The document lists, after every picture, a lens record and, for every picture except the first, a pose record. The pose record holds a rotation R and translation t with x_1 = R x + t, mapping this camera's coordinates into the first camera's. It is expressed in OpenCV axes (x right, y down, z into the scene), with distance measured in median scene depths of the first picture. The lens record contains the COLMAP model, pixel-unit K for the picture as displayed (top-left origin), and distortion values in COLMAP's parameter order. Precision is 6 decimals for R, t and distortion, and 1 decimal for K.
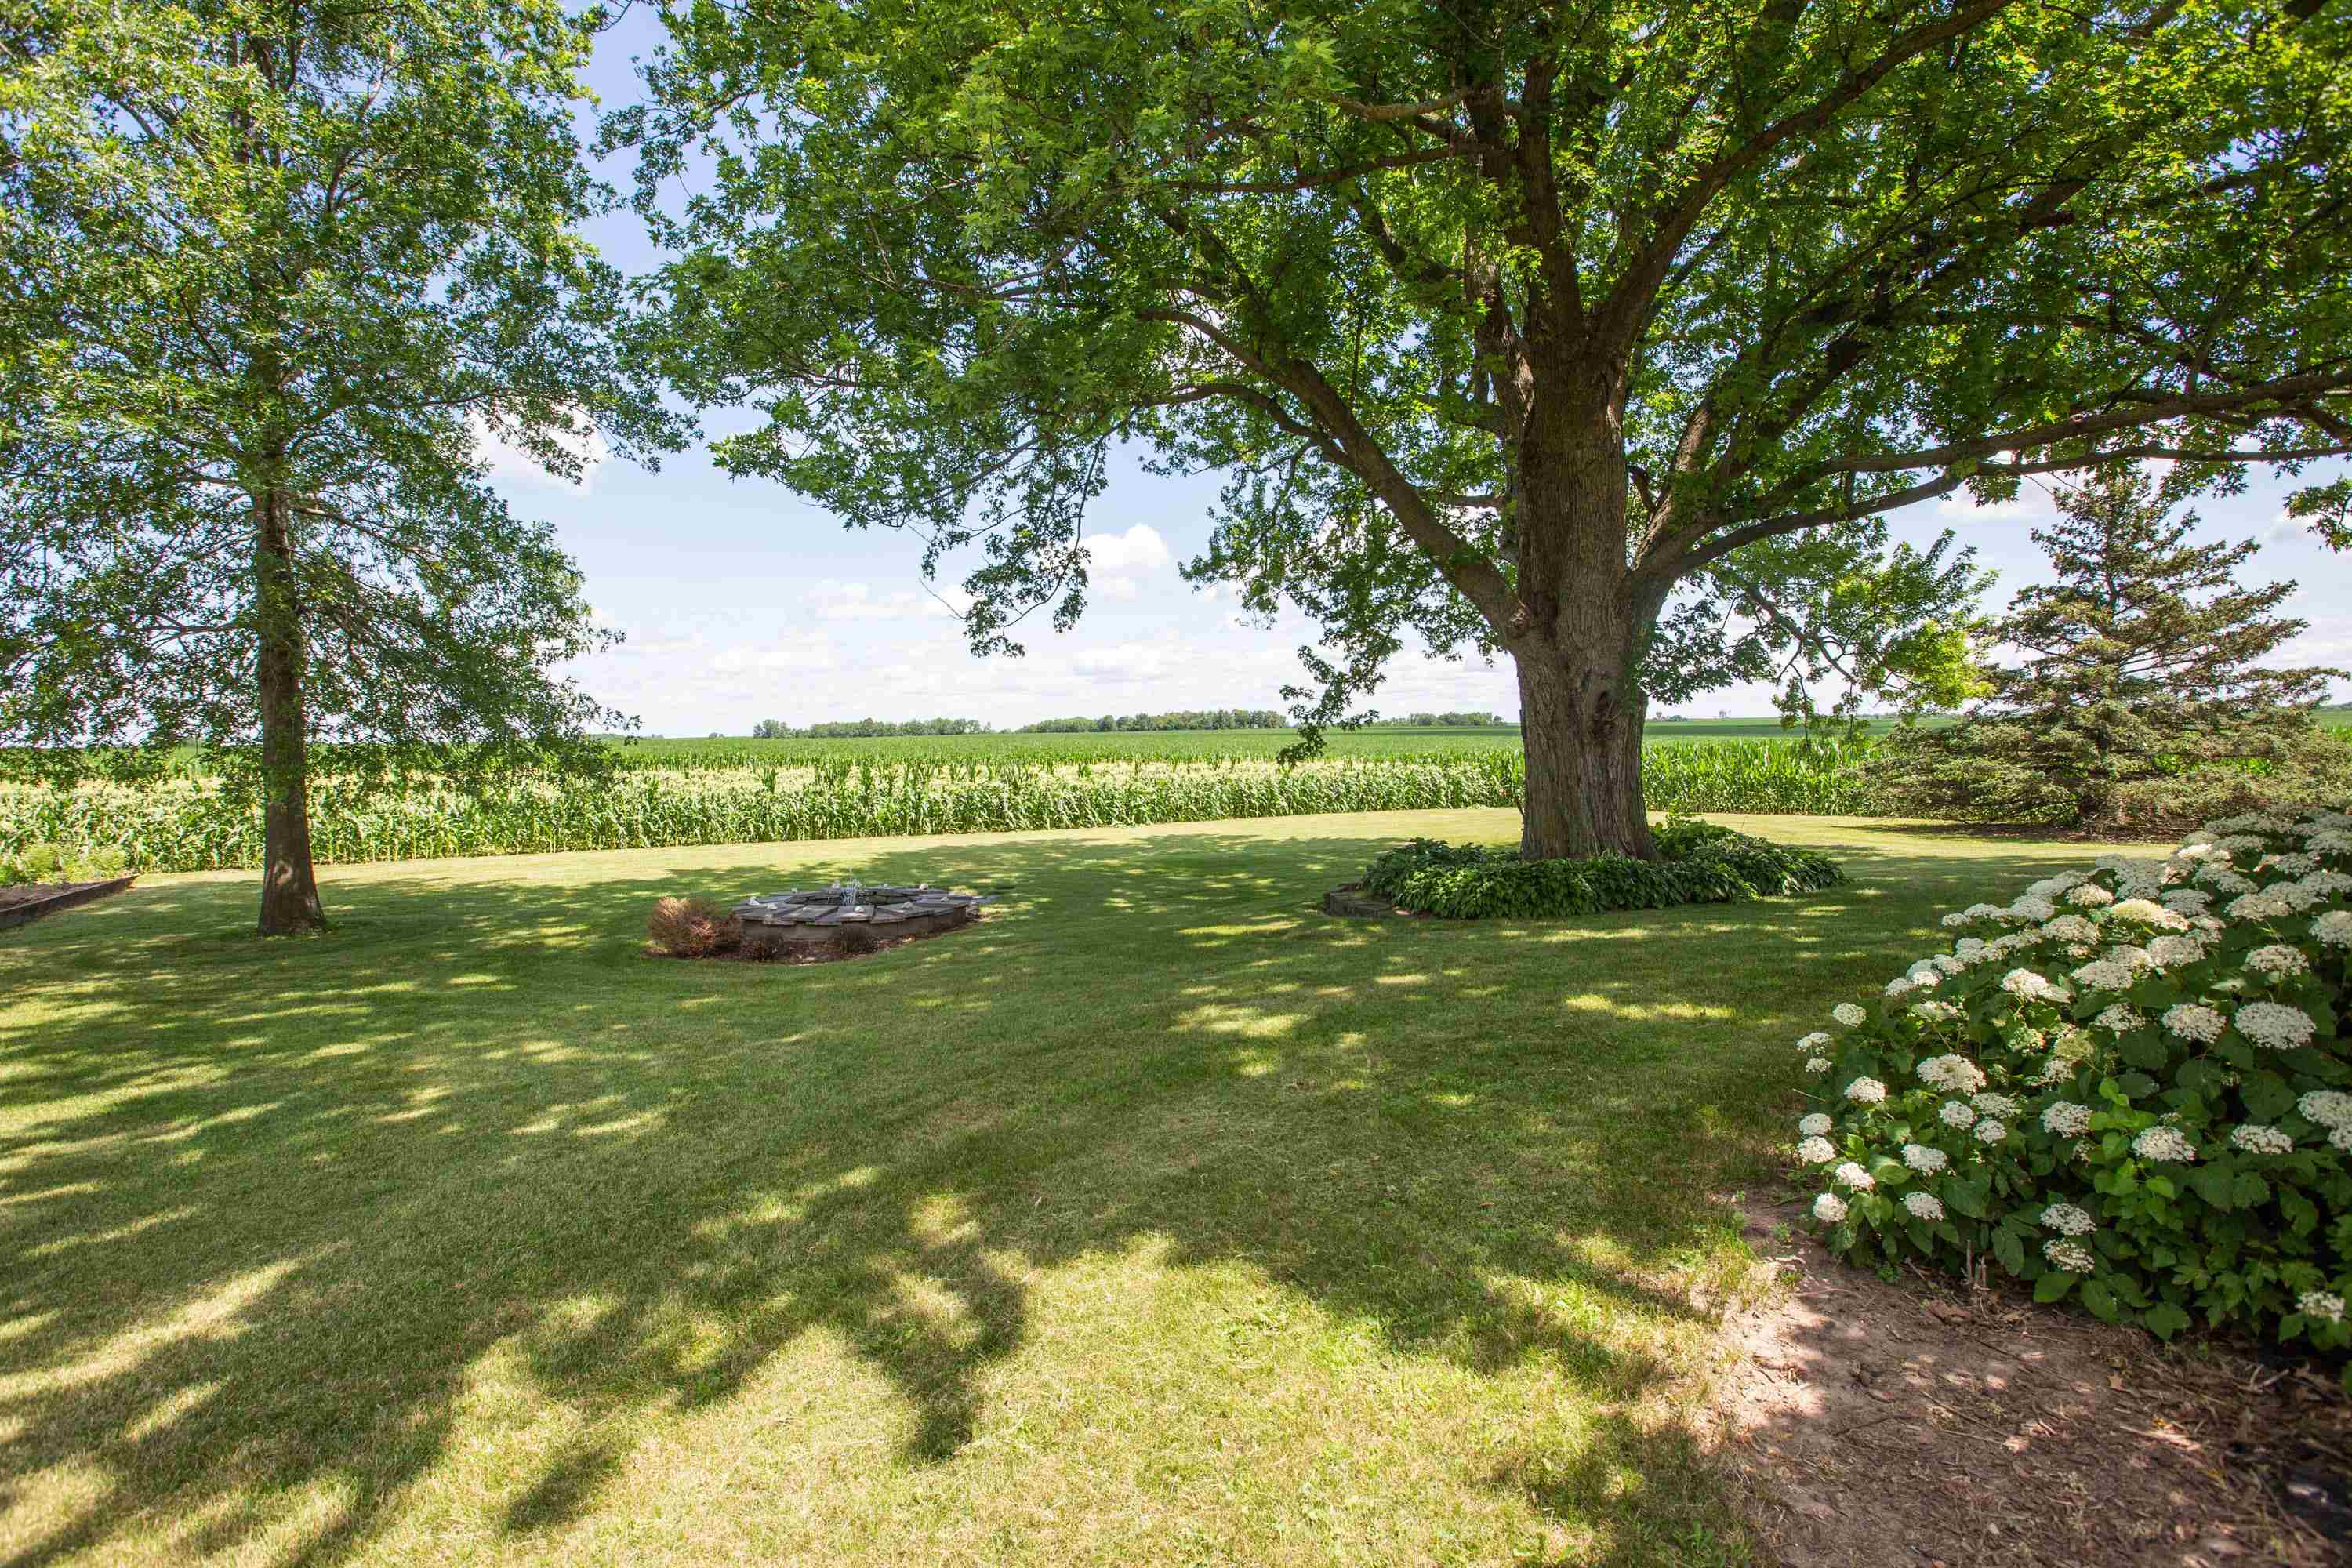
lens RADIAL K [[1093.9, 0, 1153.4], [0, 1093.9, 777.3], [0, 0, 1]] dist [-0.031916, 0.004686]
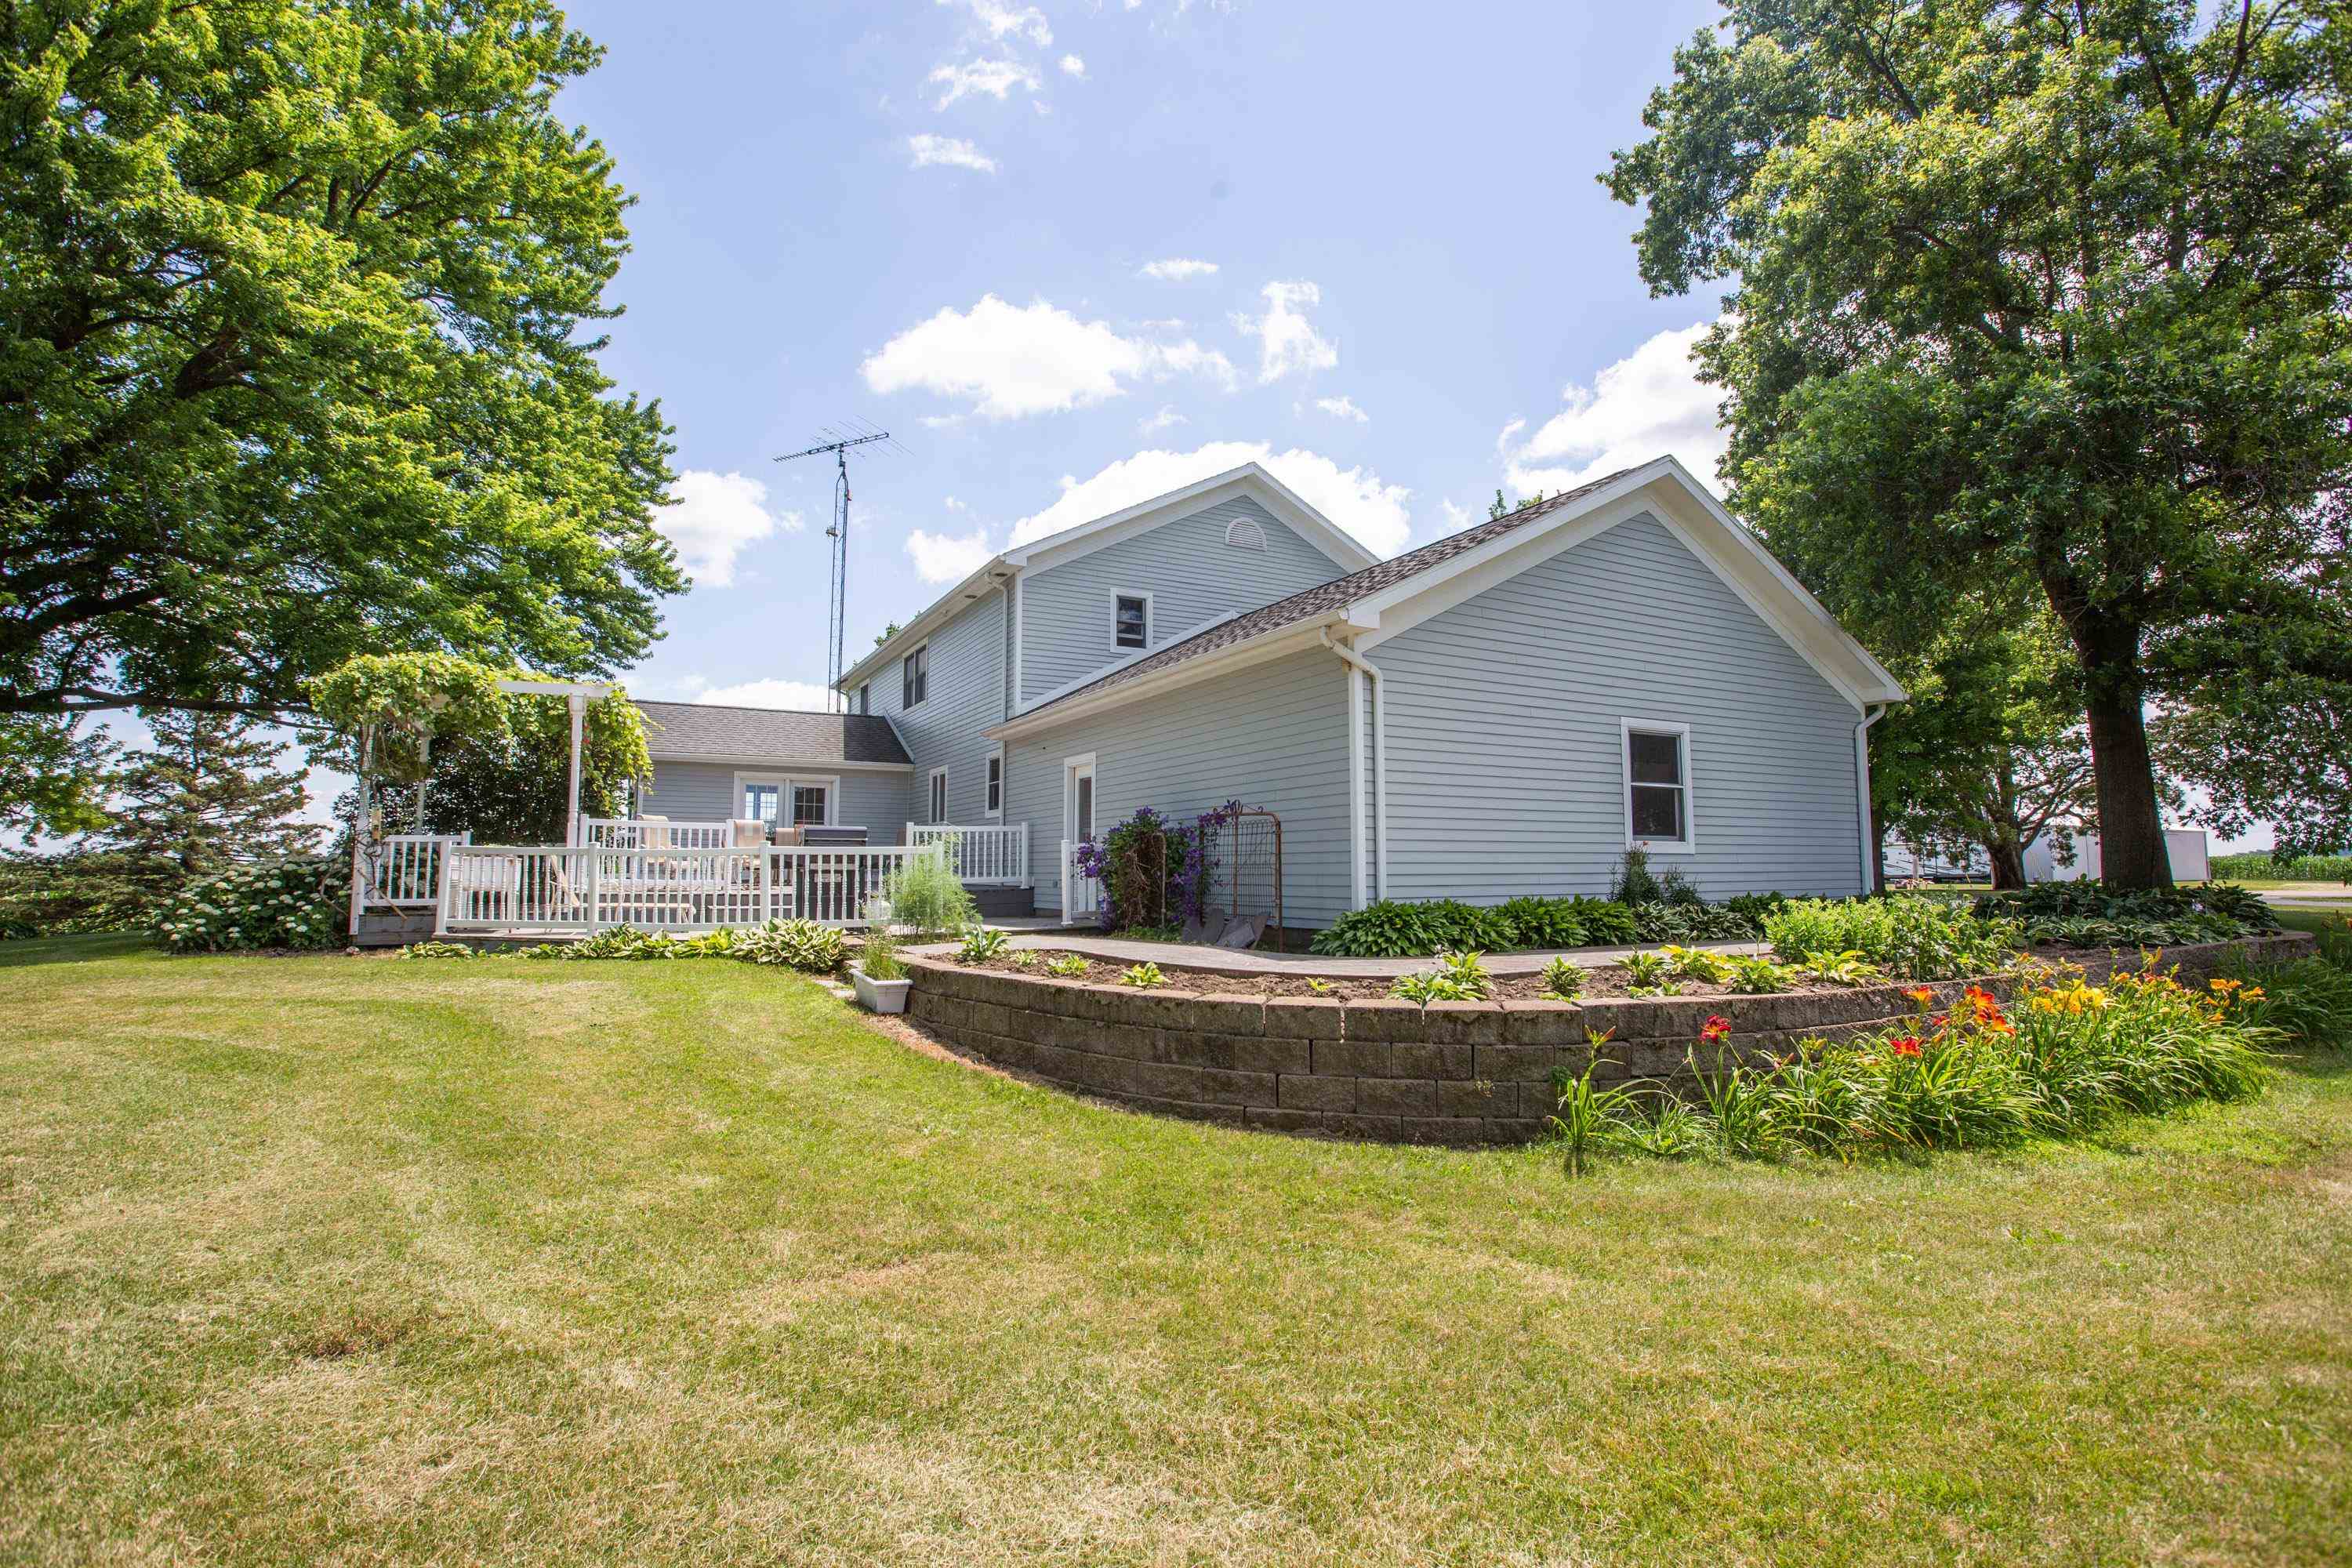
lens RADIAL K [[1093.9, 0, 1159.1], [0, 1093.9, 780.1], [0, 0, 1]] dist [-0.031916, 0.004686]
pose [[0.086561, 0.103575, 0.990848, -0.420516], [0.035770, 0.993617, -0.106989, 0.050198], [-0.995604, 0.044704, 0.082304, -0.414208]]
